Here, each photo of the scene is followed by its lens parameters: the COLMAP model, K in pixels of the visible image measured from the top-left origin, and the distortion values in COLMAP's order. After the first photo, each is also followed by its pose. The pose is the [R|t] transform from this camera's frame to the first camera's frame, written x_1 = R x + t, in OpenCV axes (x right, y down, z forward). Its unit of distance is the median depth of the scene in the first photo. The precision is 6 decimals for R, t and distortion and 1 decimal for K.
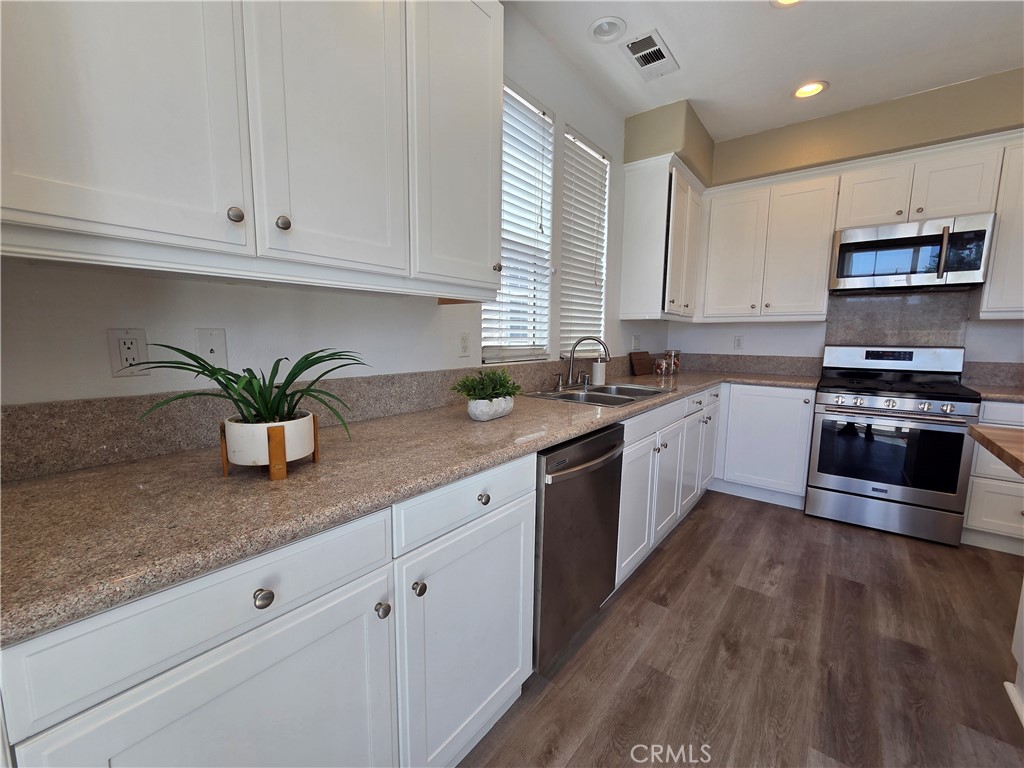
lens RADIAL K [[422.7, 0, 511.3], [0, 422.7, 389.5], [0, 0, 1]] dist [-0.008118, 0.003476]
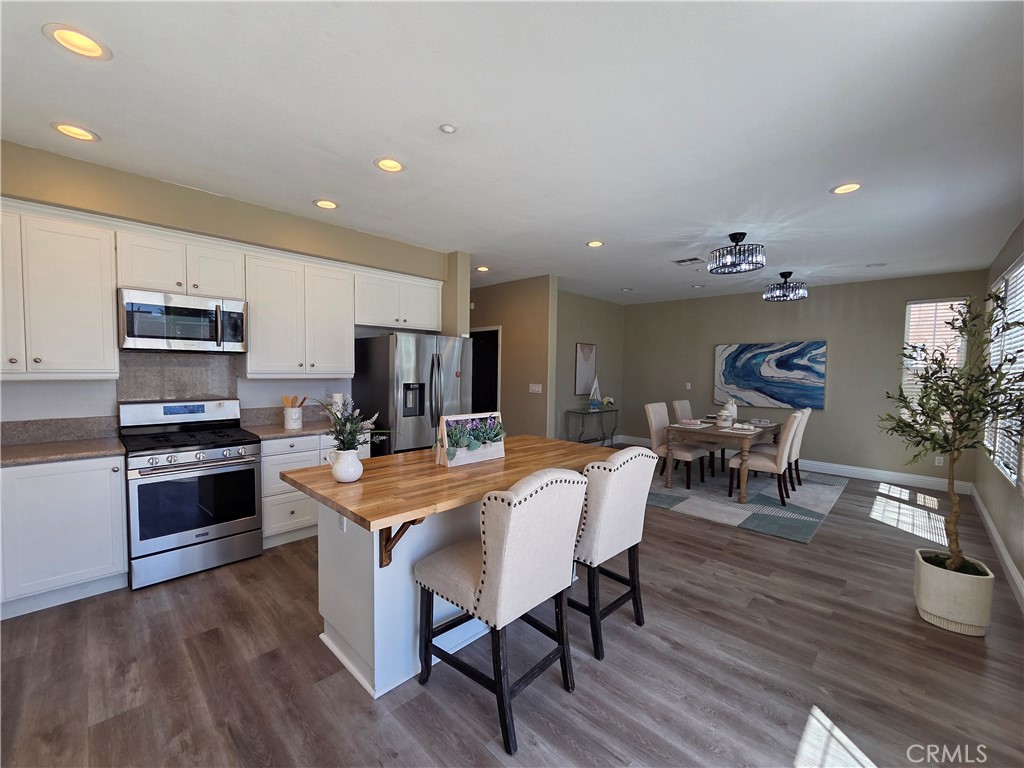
lens RADIAL K [[422.7, 0, 511.3], [0, 422.7, 389.5], [0, 0, 1]] dist [-0.008118, 0.003476]
pose [[0.101655, -0.056643, 0.993206, -0.125144], [0.113267, 0.992544, 0.045012, -0.102014], [-0.988351, 0.107922, 0.107312, 0.040736]]
